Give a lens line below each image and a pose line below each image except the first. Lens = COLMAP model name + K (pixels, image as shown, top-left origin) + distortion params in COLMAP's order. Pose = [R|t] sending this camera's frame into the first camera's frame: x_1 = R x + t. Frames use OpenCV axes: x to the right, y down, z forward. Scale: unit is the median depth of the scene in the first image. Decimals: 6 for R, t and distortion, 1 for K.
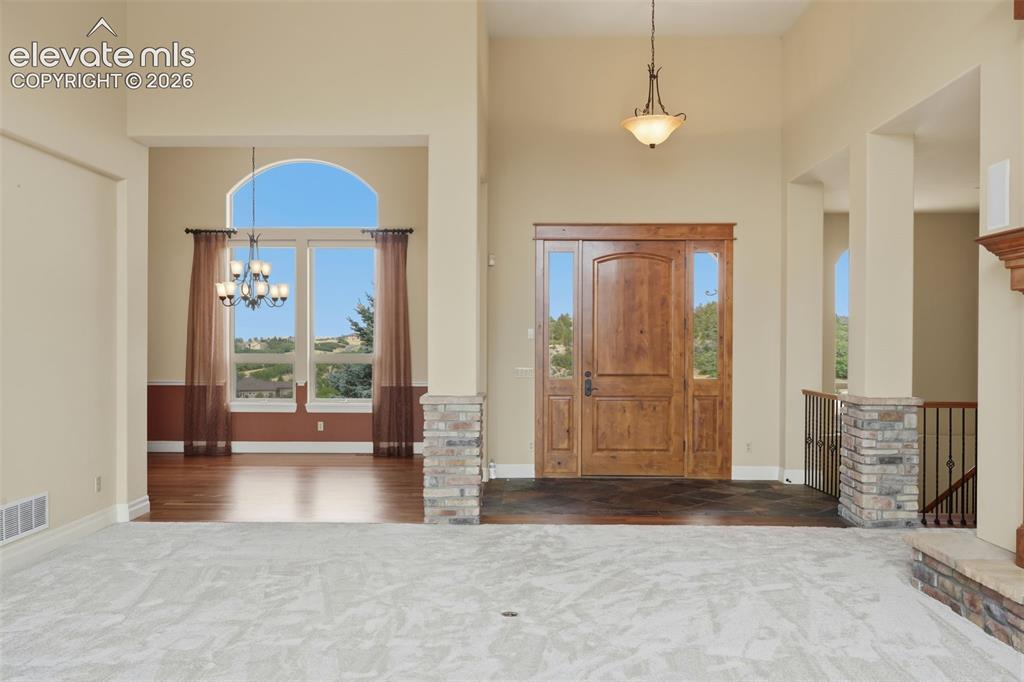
lens RADIAL K [[850.5, 0, 512.8], [0, 850.5, 349.2], [0, 0, 1]] dist [-0.002779, 0.007077]
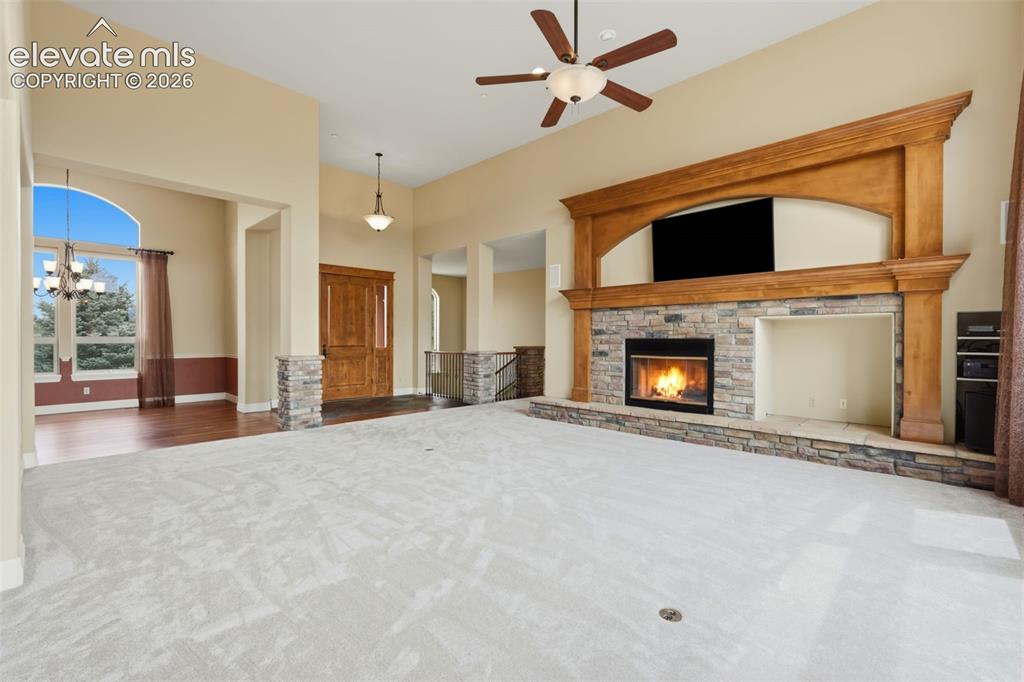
lens RADIAL K [[451.5, 0, 516.9], [0, 451.5, 340.7], [0, 0, 1]] dist [-0.013554, 0.006554]
pose [[0.674368, -0.006967, 0.738362, -0.295503], [0.007009, 0.999971, 0.003034, 0.014908], [-0.738362, 0.003129, 0.674398, 0.029402]]
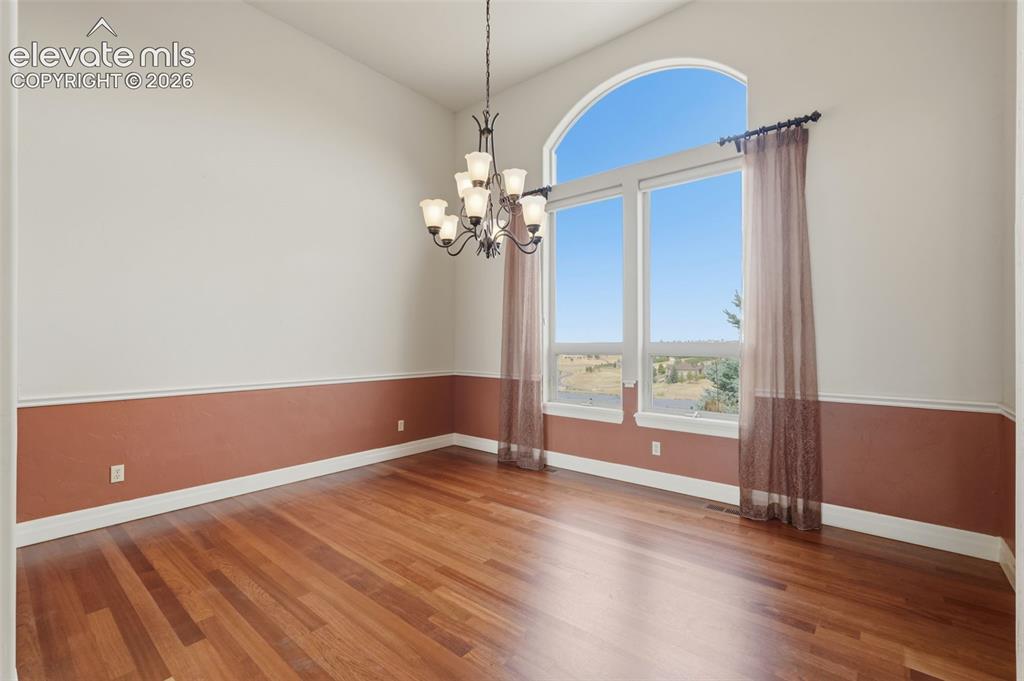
lens RADIAL K [[451.5, 0, 511.7], [0, 451.5, 341.9], [0, 0, 1]] dist [-0.013554, 0.006554]
pose [[0.779729, -0.002153, -0.626114, -0.092372], [-0.004202, 0.999954, -0.008671, 0.009432], [0.626104, 0.009392, 0.779683, 0.658925]]
